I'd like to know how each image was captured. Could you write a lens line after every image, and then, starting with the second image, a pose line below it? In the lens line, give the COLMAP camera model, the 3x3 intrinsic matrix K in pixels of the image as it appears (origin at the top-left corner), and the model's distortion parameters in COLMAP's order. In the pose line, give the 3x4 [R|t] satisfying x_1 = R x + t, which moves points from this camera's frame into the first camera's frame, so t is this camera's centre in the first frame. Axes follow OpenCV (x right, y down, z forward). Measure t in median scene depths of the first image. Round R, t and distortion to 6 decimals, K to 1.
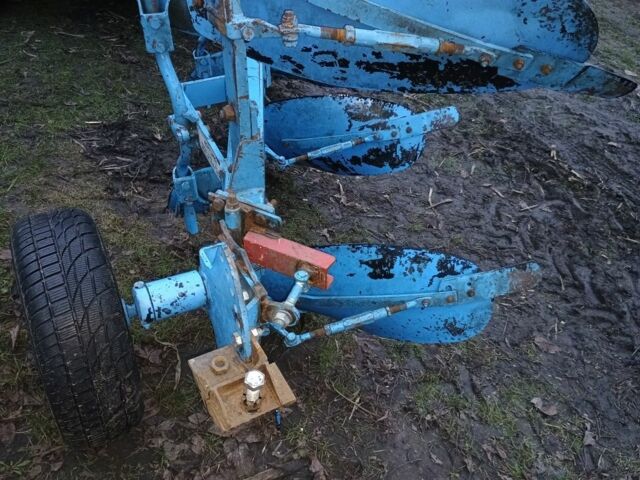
lens RADIAL K [[551.0, 0, 320.0], [0, 551.0, 240.0], [0, 0, 1]] dist [0.060907, -0.070486]
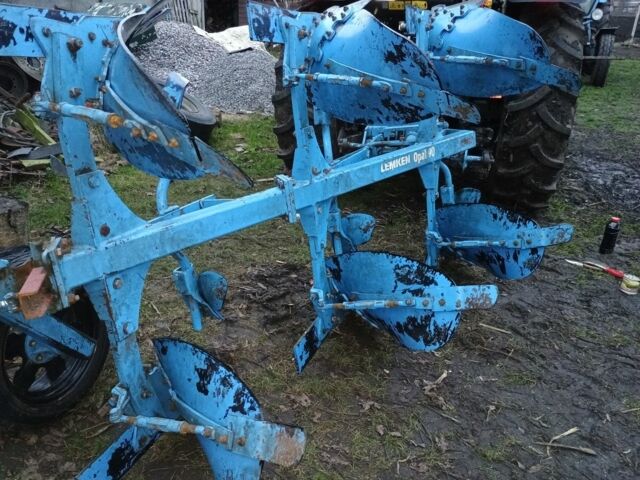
lens RADIAL K [[551.0, 0, 320.0], [0, 551.0, 240.0], [0, 0, 1]] dist [0.060907, -0.070486]
pose [[0.665972, 0.116404, -0.736839, 0.647929], [-0.402146, 0.887955, -0.223192, -0.020971], [0.628299, 0.444957, 0.638164, 0.305687]]
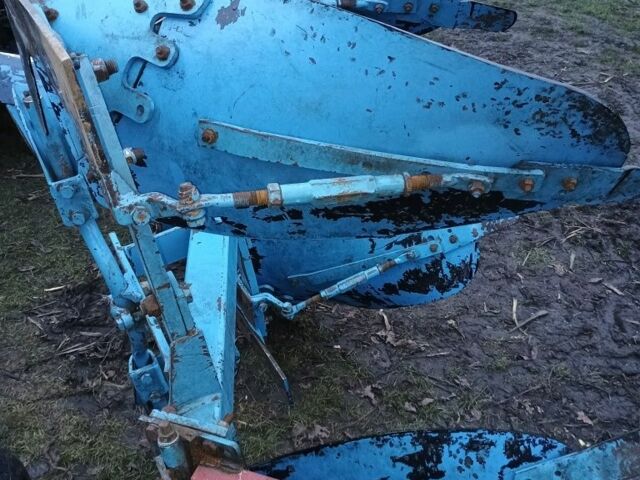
lens RADIAL K [[735.6, 0, 320.0], [0, 735.6, 240.0], [0, 0, 1]] dist [0.055994, -0.059128]
pose [[0.980843, -0.163688, -0.105611, 0.091470], [0.145078, 0.975611, -0.164728, -0.064029], [0.129999, 0.146250, 0.980669, 0.028471]]
